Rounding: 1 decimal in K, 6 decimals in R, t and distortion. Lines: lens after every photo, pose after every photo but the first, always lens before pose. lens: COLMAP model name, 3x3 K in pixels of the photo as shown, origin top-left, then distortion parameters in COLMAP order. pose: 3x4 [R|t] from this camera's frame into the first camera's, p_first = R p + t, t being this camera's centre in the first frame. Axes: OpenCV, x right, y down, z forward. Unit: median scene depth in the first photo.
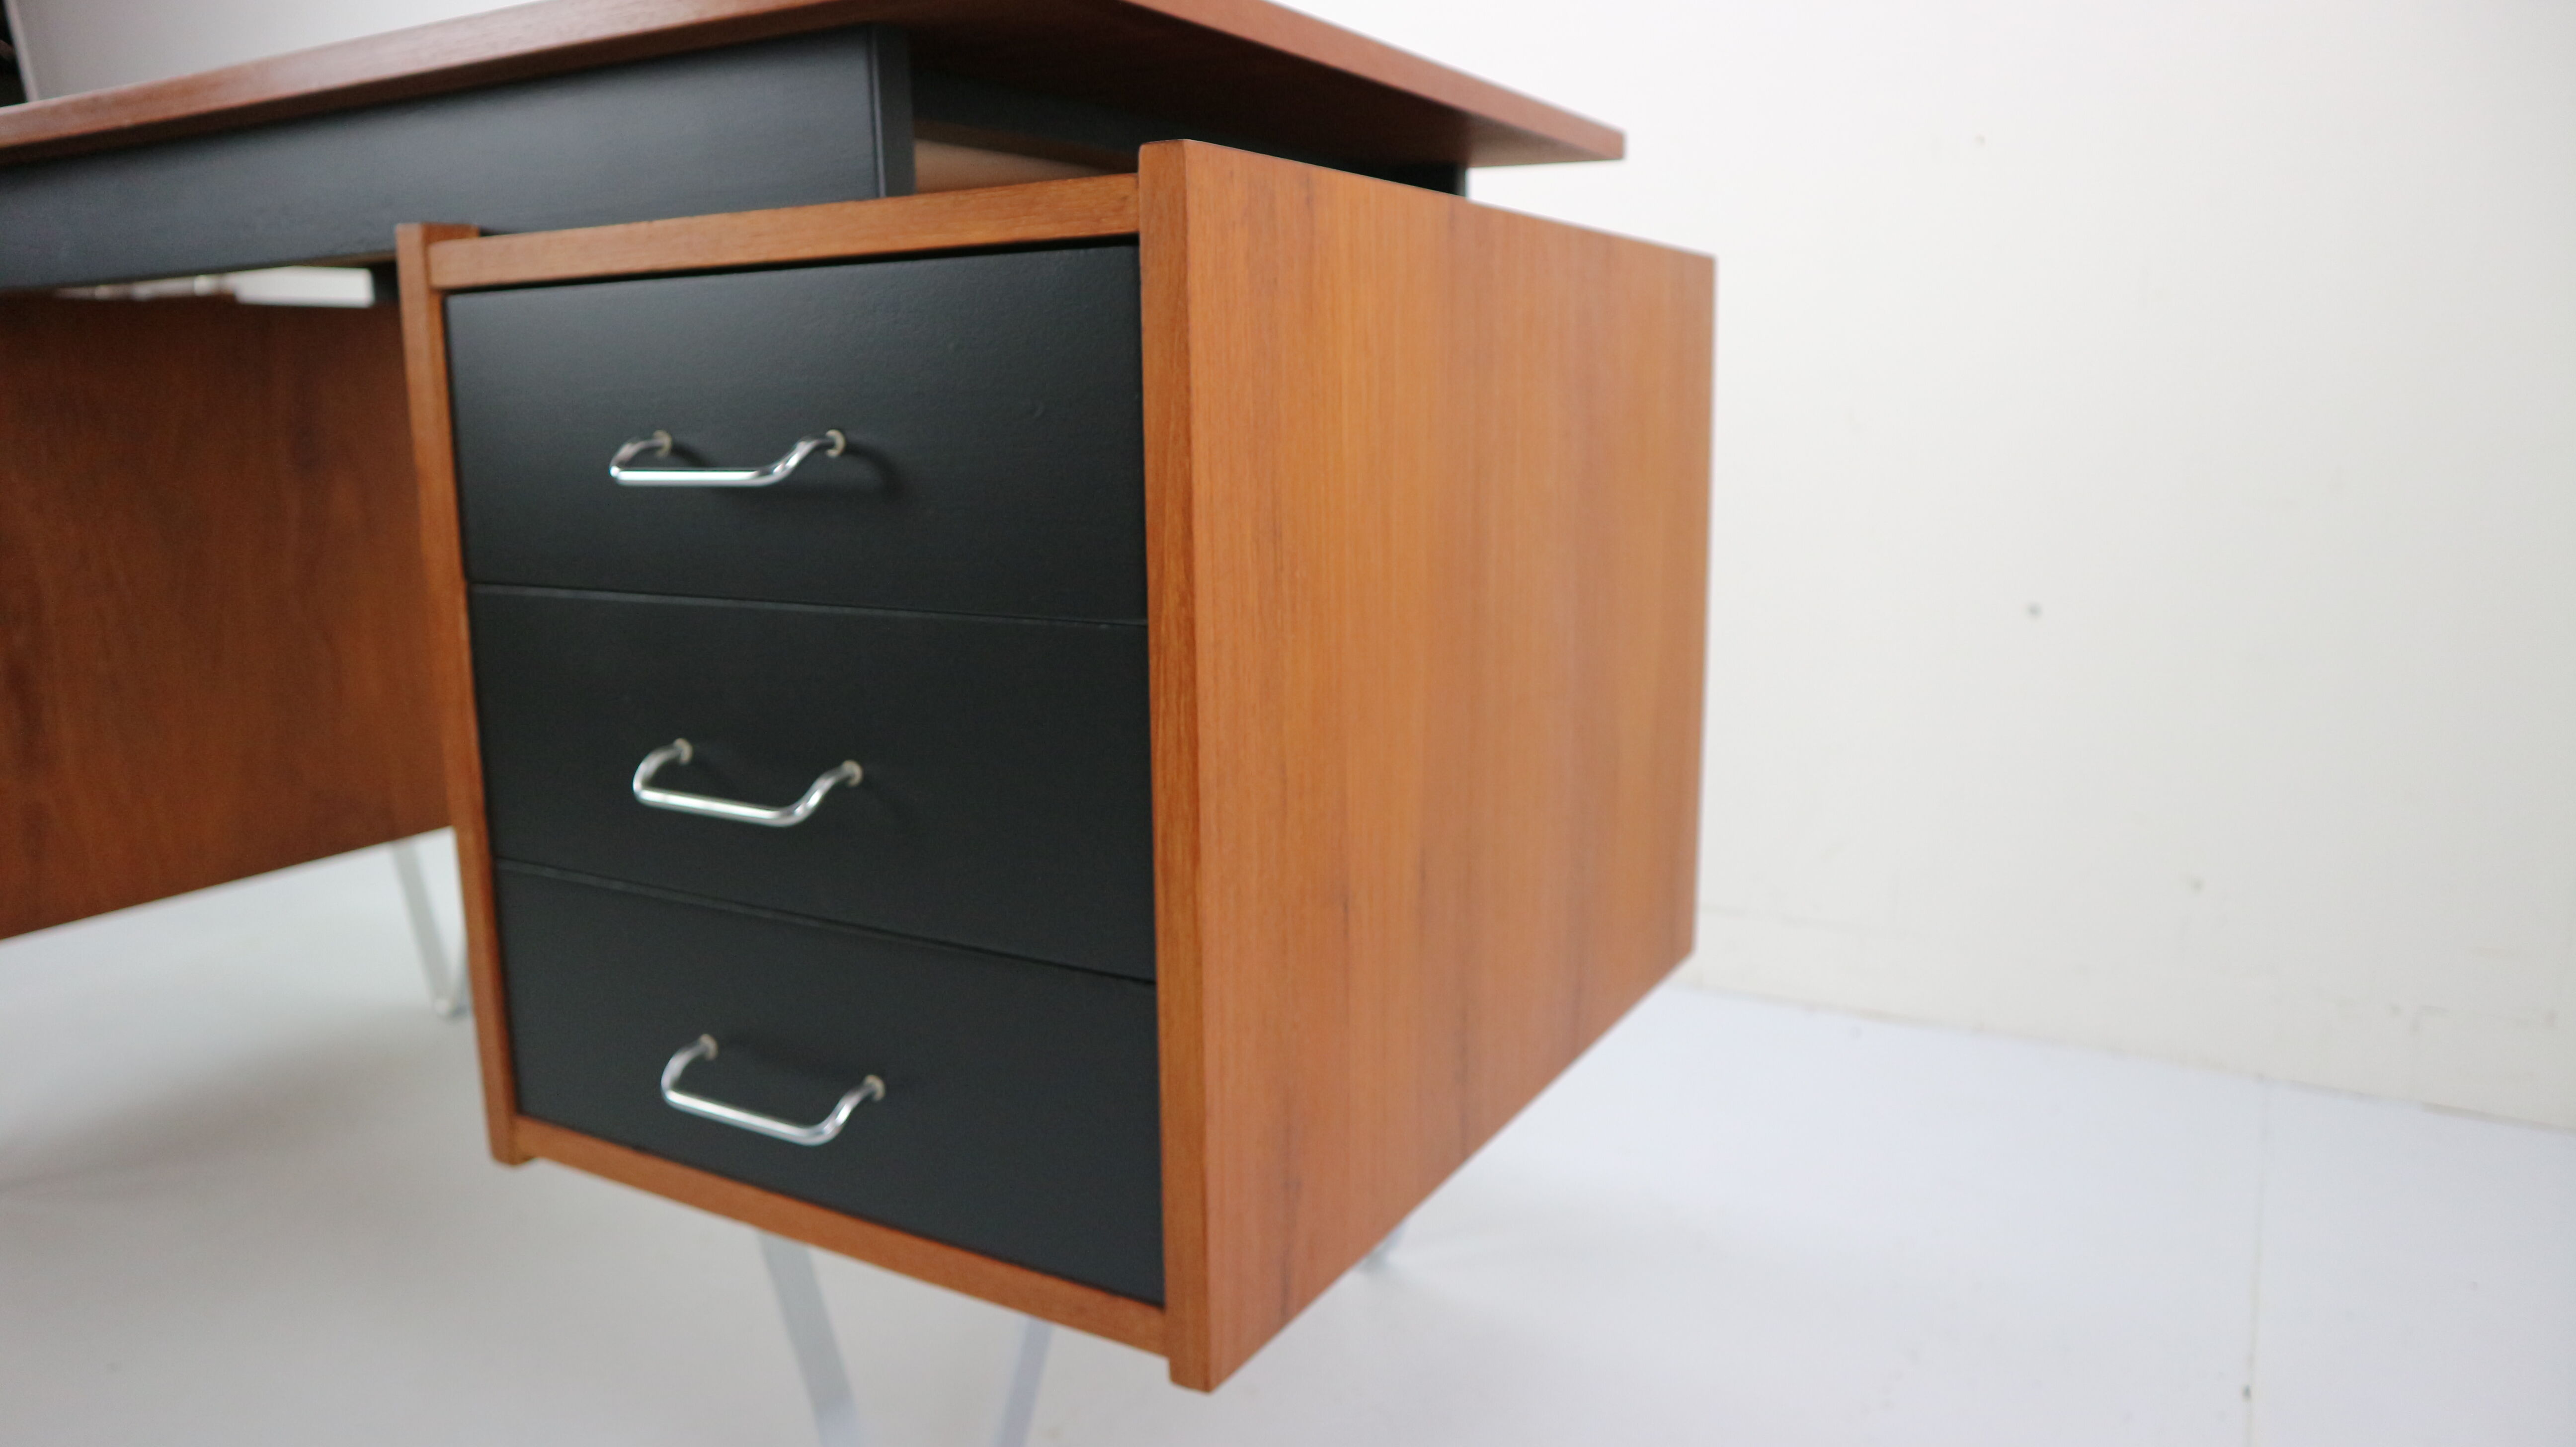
lens RADIAL K [[1777.9, 0, 1279.4], [0, 1777.9, 763.6], [0, 0, 1]] dist [-0.121232, 0.080899]
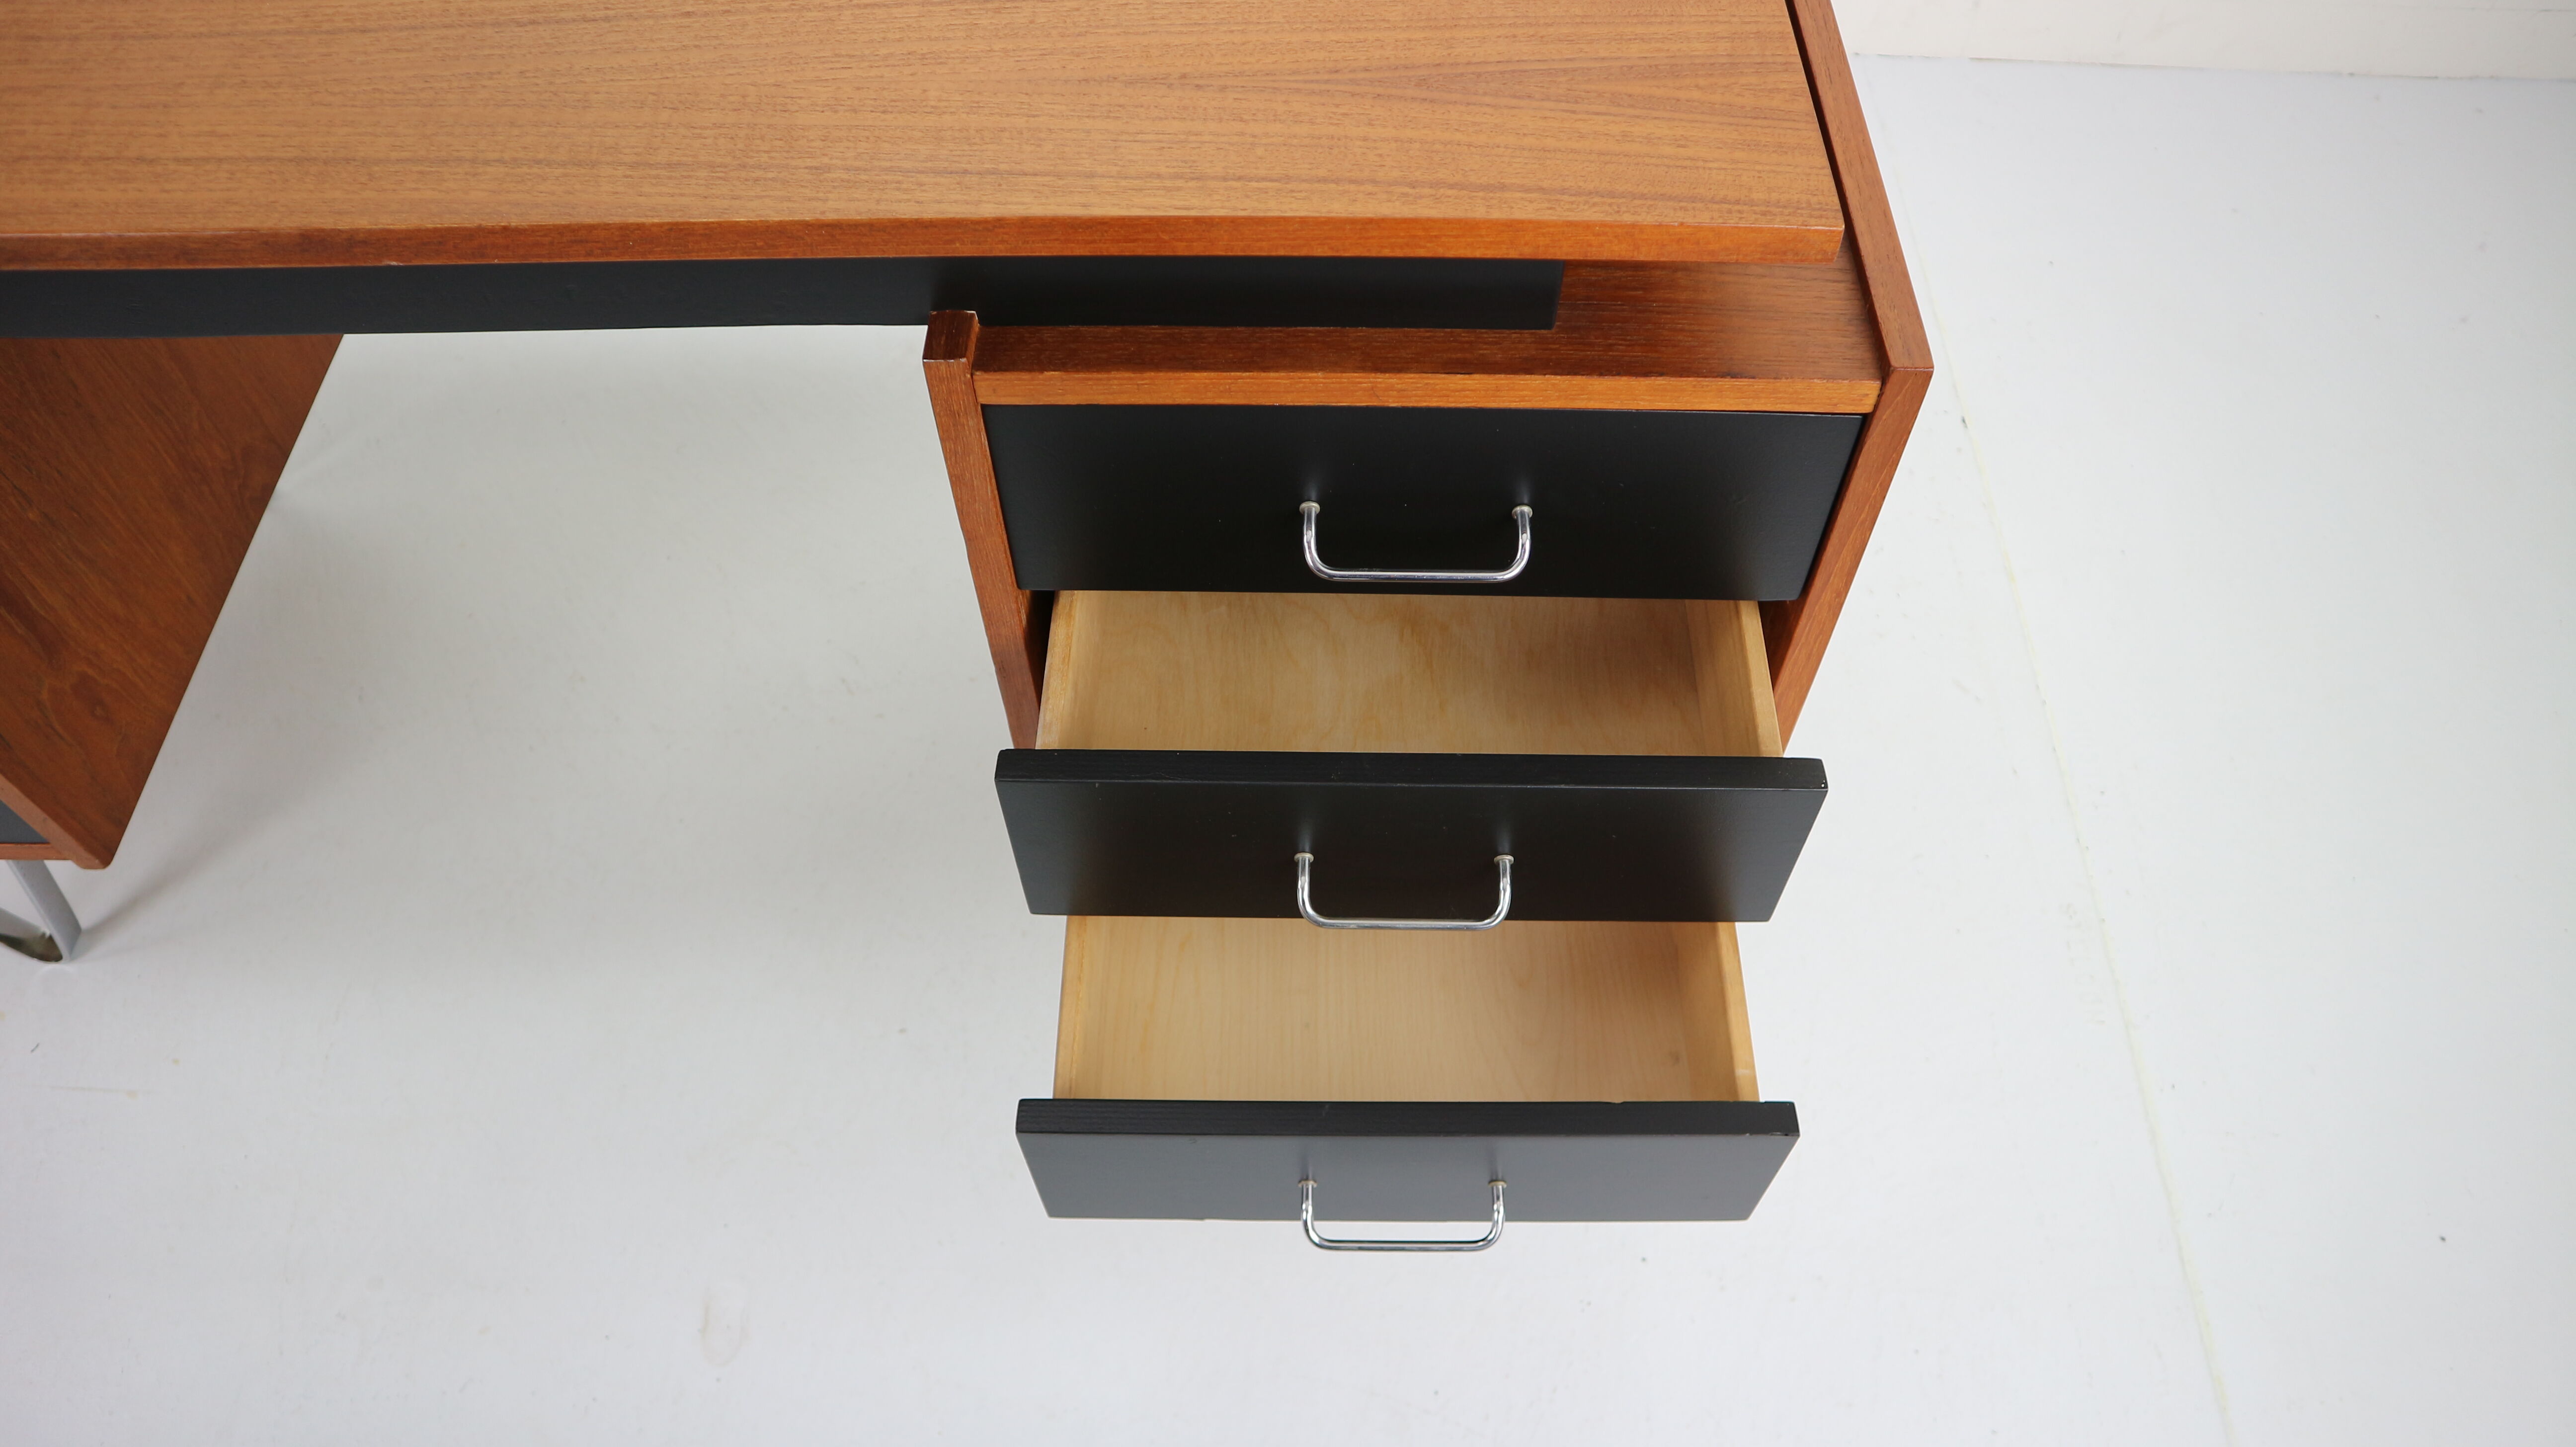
lens RADIAL K [[1777.9, 0, 1279.4], [0, 1777.9, 763.6], [0, 0, 1]] dist [-0.121232, 0.080899]
pose [[0.876988, -0.403278, 0.261263, -0.779584], [0.102181, 0.687798, 0.718674, -0.946480], [-0.469522, -0.603573, 0.644399, 0.189505]]
